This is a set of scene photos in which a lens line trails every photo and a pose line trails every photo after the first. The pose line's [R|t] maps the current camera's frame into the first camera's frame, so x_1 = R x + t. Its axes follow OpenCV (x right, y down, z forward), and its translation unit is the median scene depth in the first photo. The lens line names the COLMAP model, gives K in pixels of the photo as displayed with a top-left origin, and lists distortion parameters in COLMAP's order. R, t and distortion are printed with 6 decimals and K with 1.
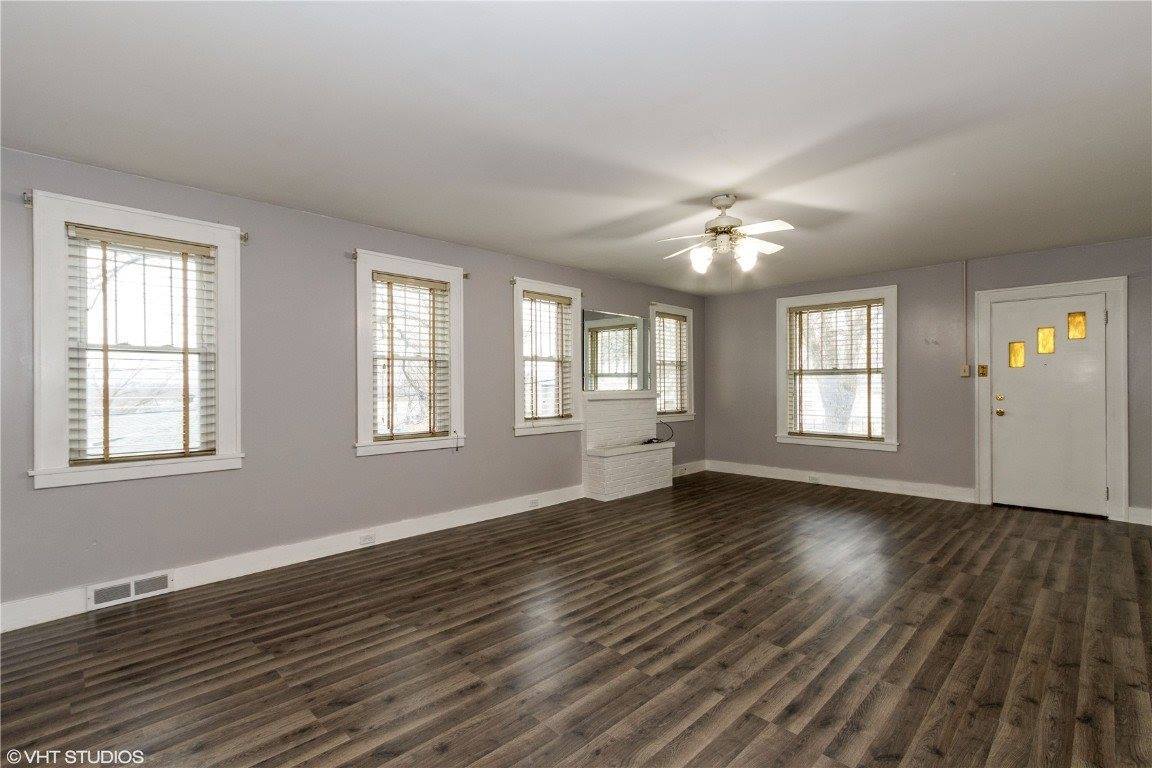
lens RADIAL K [[534.7, 0, 579.2], [0, 534.7, 387.4], [0, 0, 1]] dist [0.001880, -0.000709]
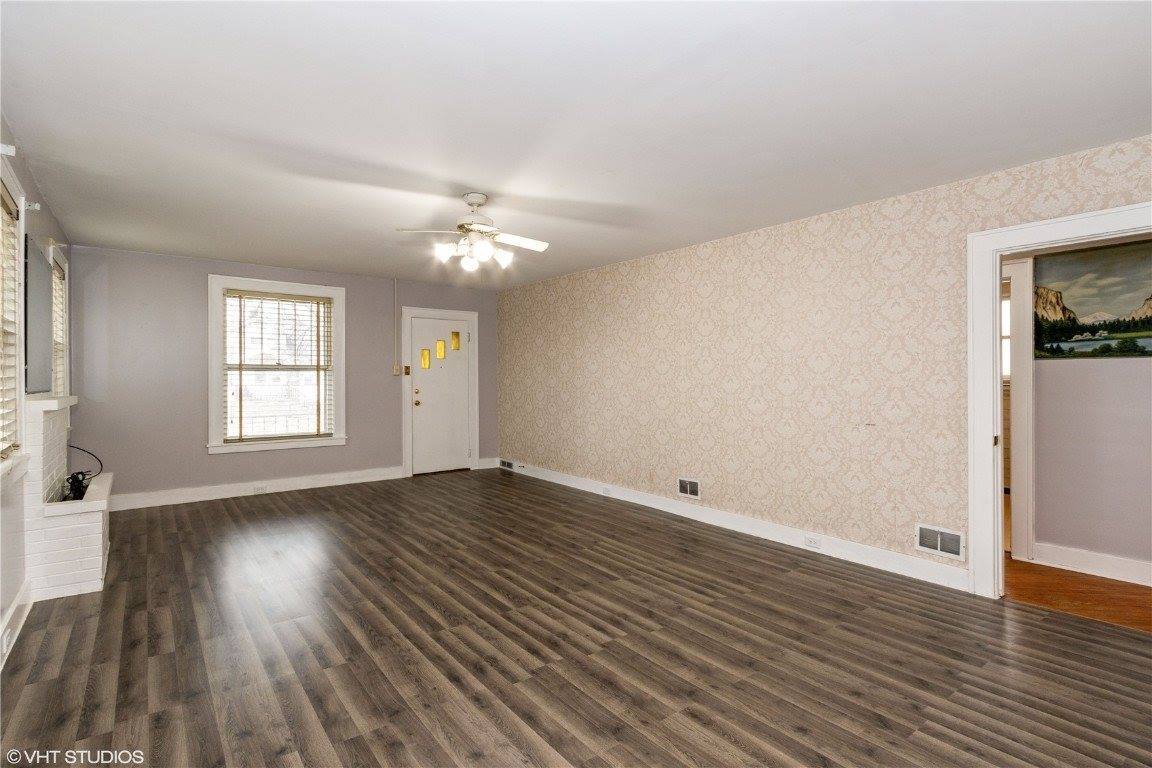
lens RADIAL K [[555.4, 0, 570.2], [0, 555.4, 379.8], [0, 0, 1]] dist [0.004499, -0.000477]
pose [[0.134496, 0.001931, 0.990912, -0.736469], [0.007653, 0.999966, -0.002987, -0.003356], [-0.990885, 0.007985, 0.134477, 0.685716]]
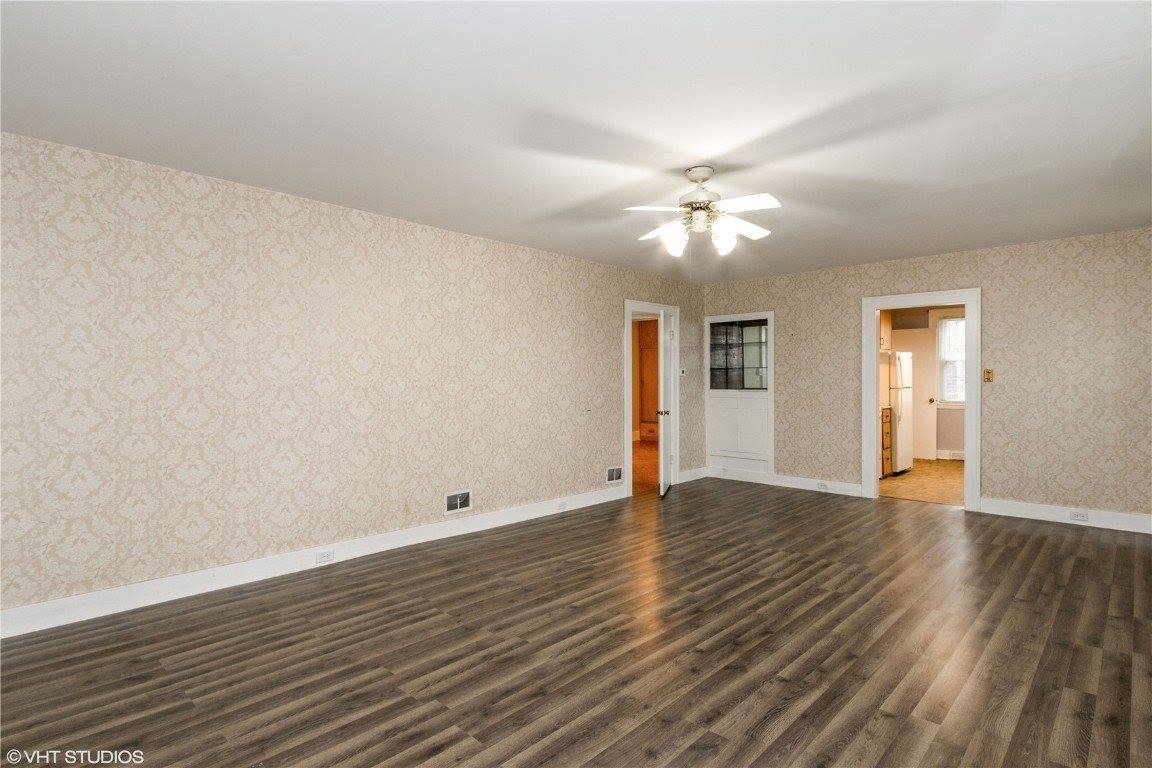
lens RADIAL K [[590.9, 0, 576.0], [0, 590.9, 384.0], [0, 0, 1]] dist [0.002124, -0.000117]
pose [[-0.999737, 0.007490, -0.021676, 0.495892], [0.007083, 0.999798, 0.018788, -0.024075], [0.021812, 0.018629, -0.999589, 1.966991]]
